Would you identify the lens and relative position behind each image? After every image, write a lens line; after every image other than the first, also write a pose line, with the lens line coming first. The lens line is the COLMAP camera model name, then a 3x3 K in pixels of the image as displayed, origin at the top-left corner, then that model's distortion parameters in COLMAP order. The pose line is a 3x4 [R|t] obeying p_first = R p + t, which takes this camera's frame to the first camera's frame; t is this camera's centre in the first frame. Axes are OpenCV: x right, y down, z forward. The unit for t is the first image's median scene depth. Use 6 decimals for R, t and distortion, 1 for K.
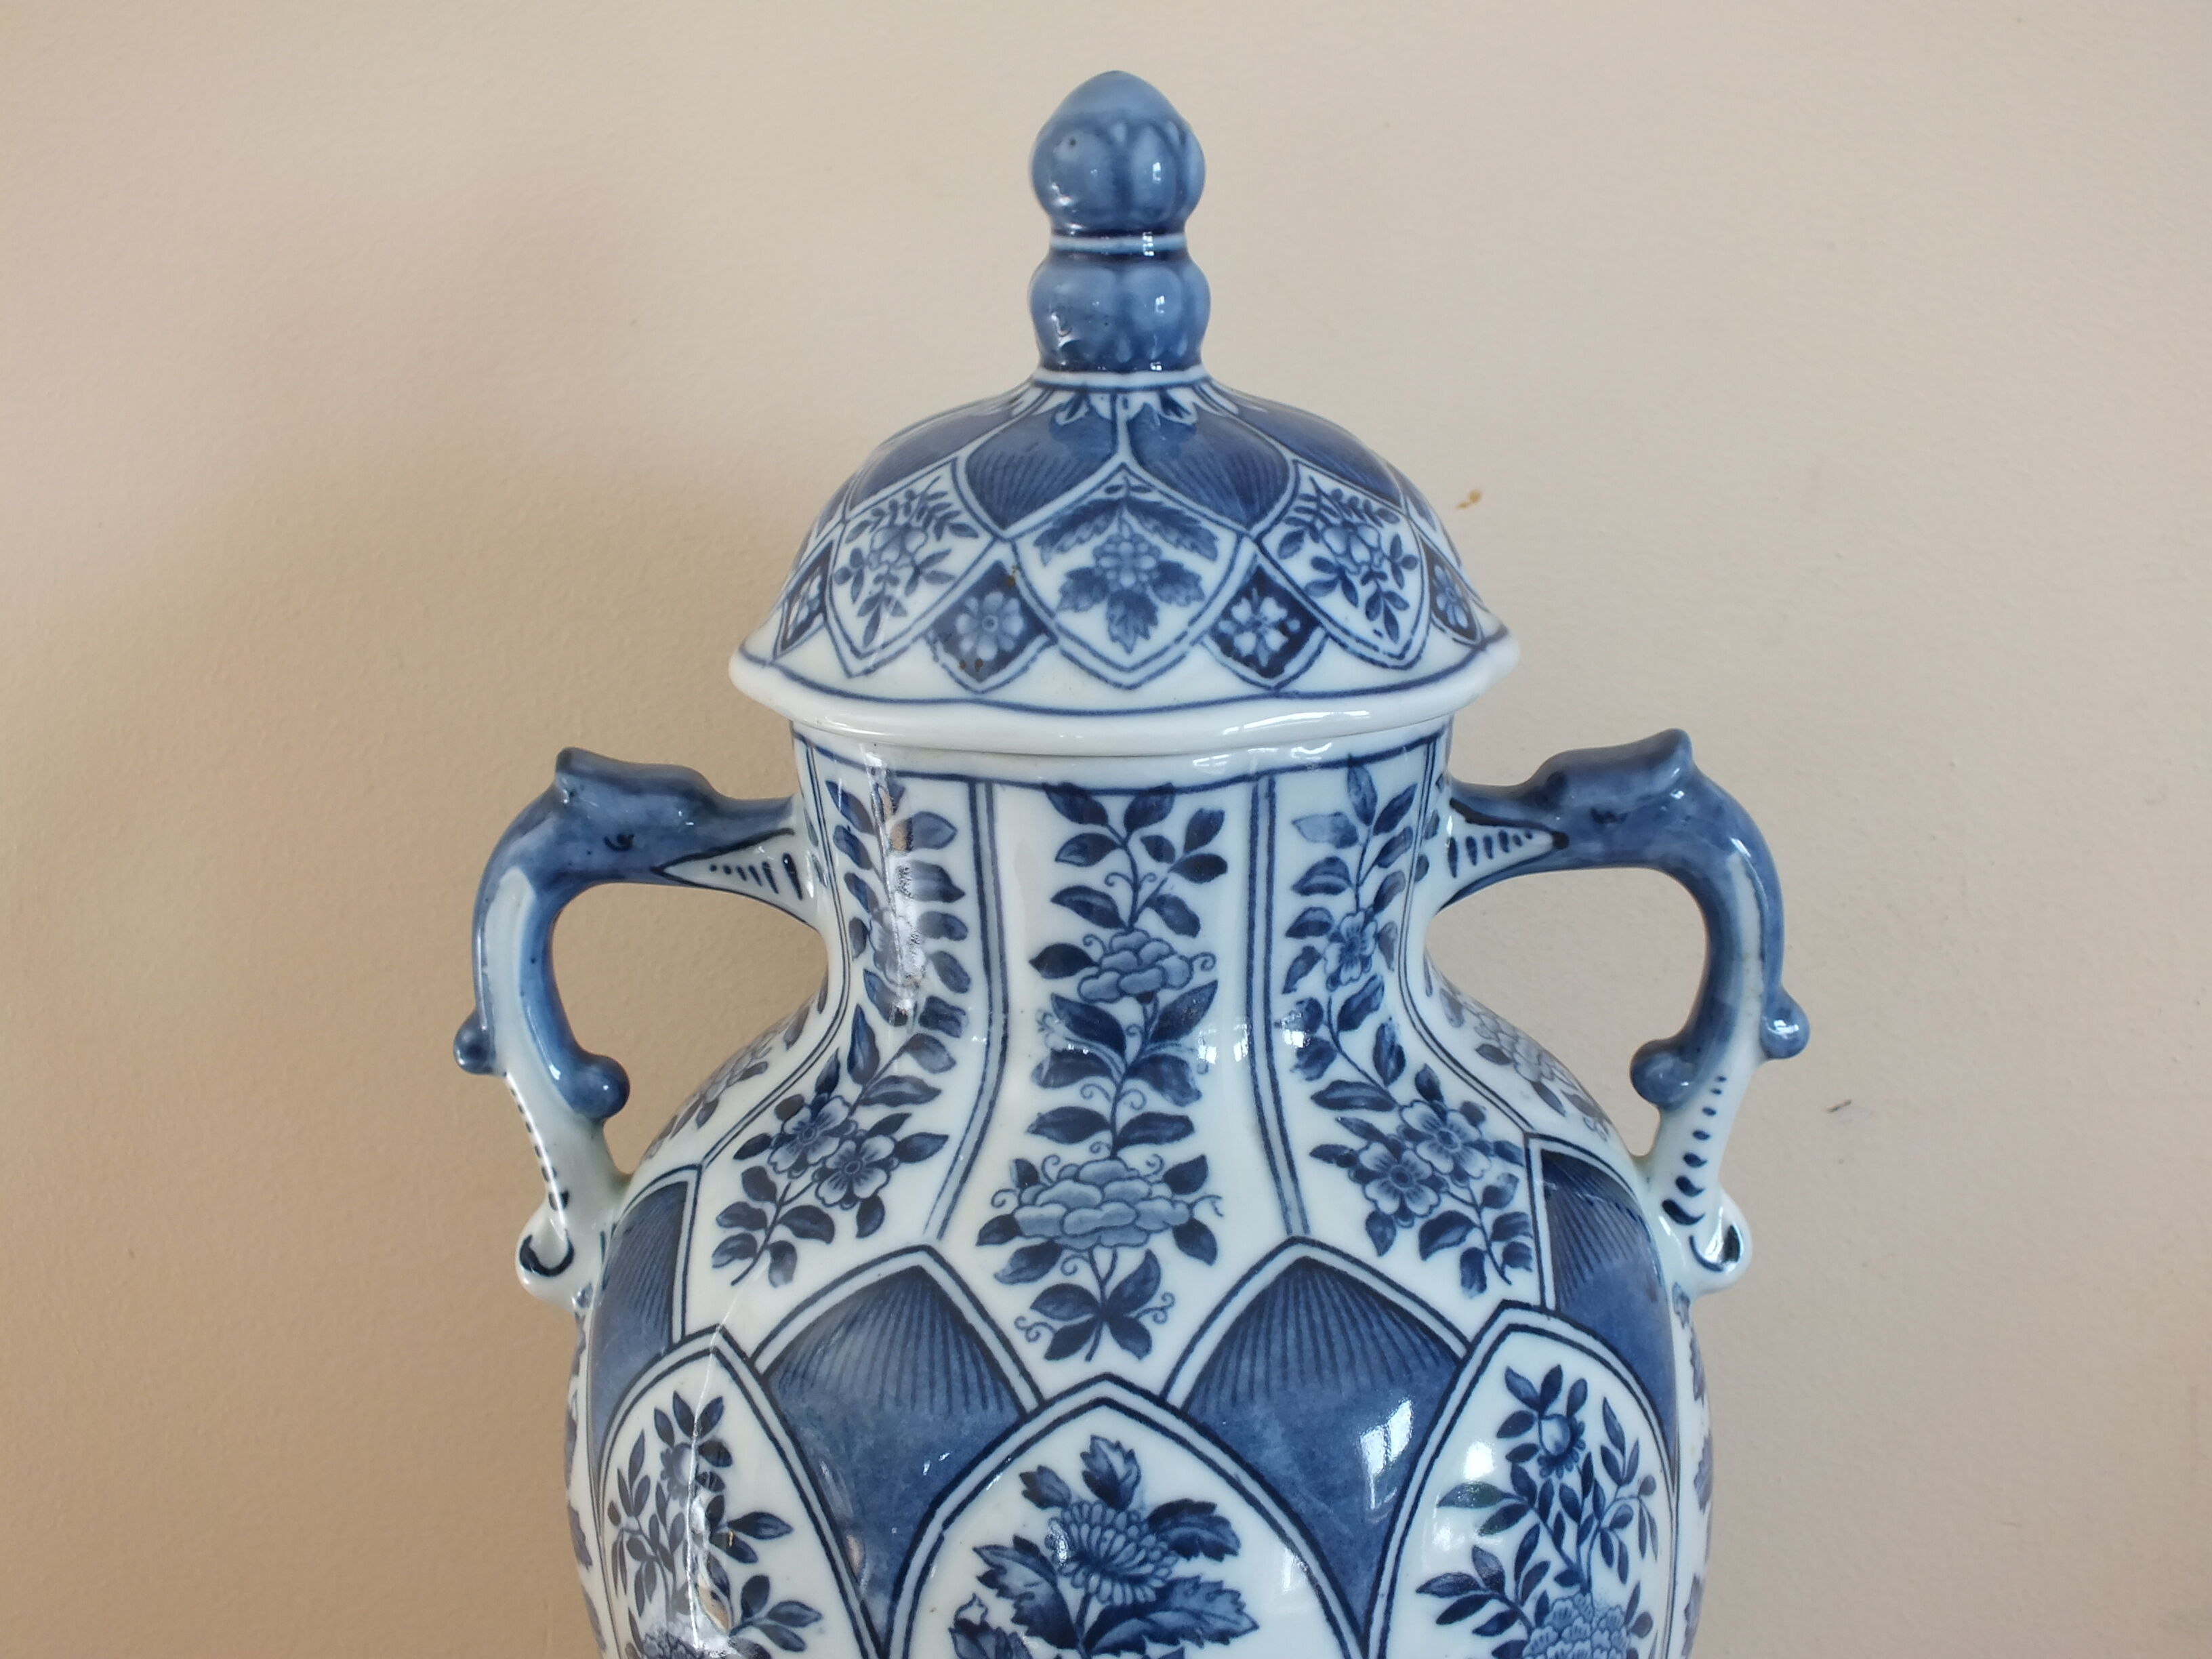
lens RADIAL K [[3251.3, 0, 1106.0], [0, 3251.3, 829.5], [0, 0, 1]] dist [-0.176093, 0.034832]
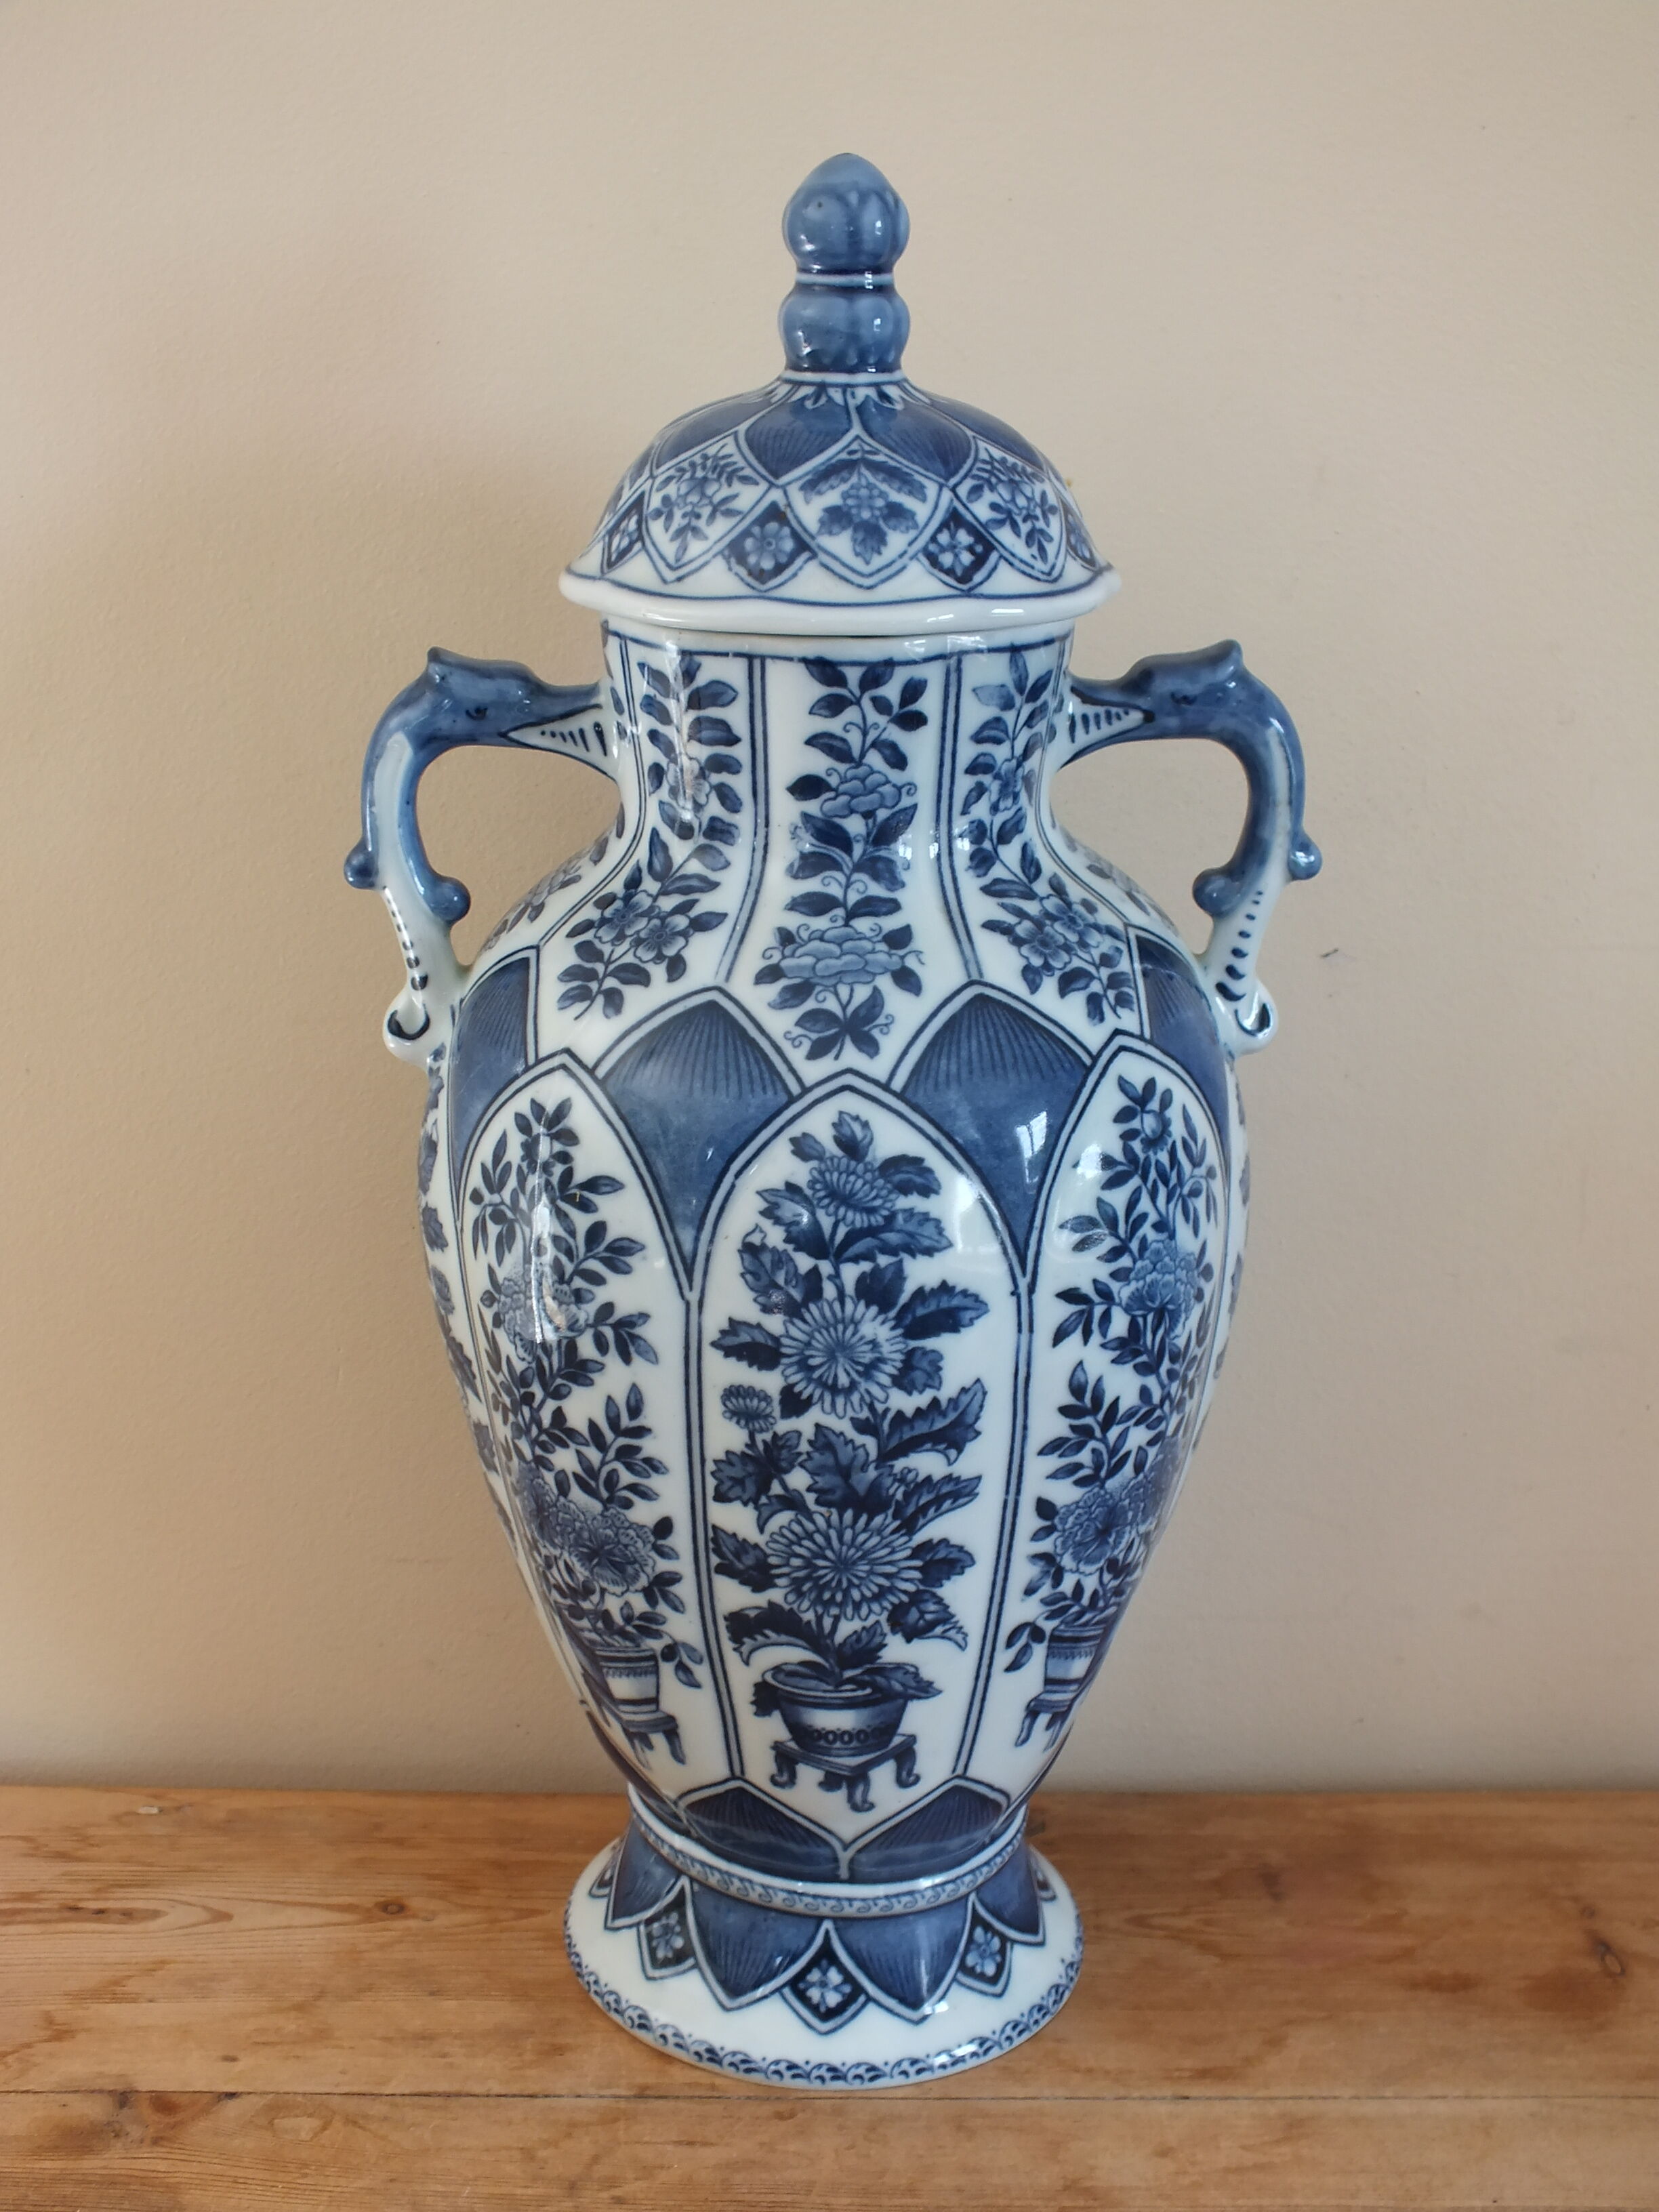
lens RADIAL K [[3123.5, 0, 829.5], [0, 3123.5, 1106.0], [0, 0, 1]] dist [-0.091868, 0.020082]
pose [[0.996544, -0.003696, 0.082986, -0.117905], [-0.001537, 0.998018, 0.062905, 0.092677], [-0.083054, -0.062815, 0.994563, -0.365847]]
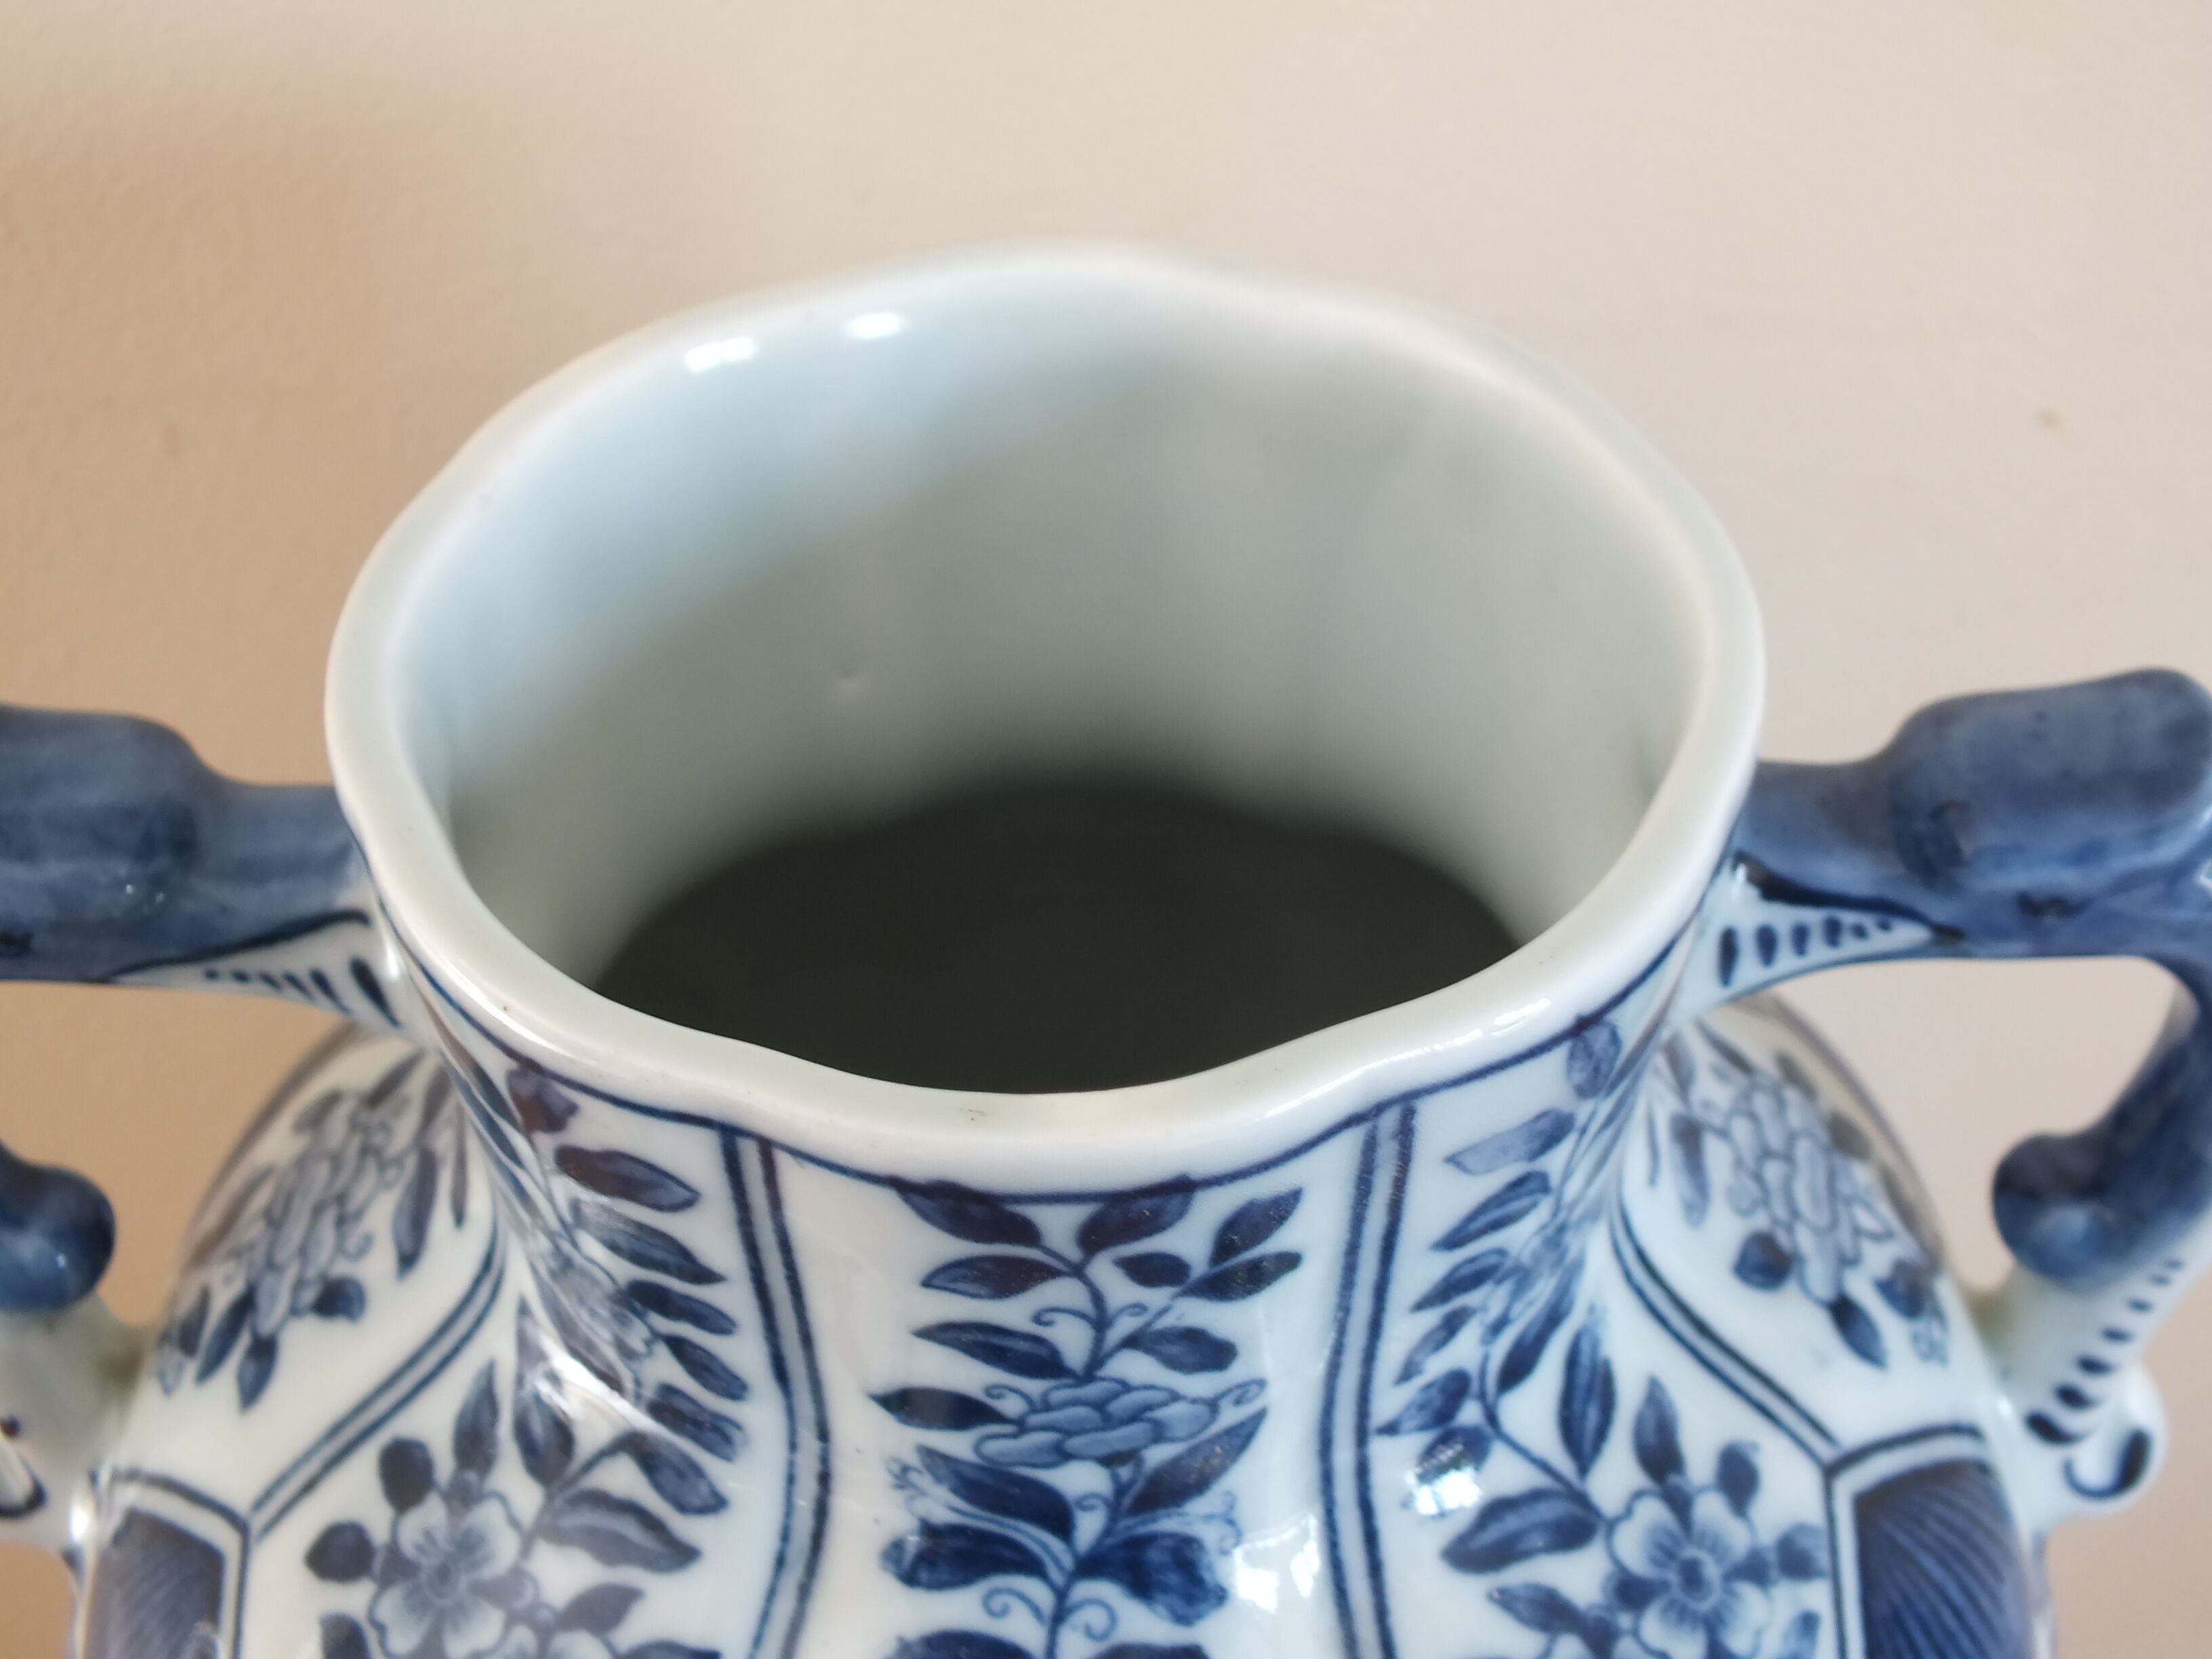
lens RADIAL K [[3424.4, 0, 1135.2], [0, 3424.4, 1084.4], [0, 0, 1]] dist [-0.095295, 0.010512]
pose [[0.998524, -0.019967, 0.050517, -0.009397], [-0.006320, 0.880967, 0.473135, -0.233506], [-0.053951, -0.472756, 0.879540, 0.579055]]
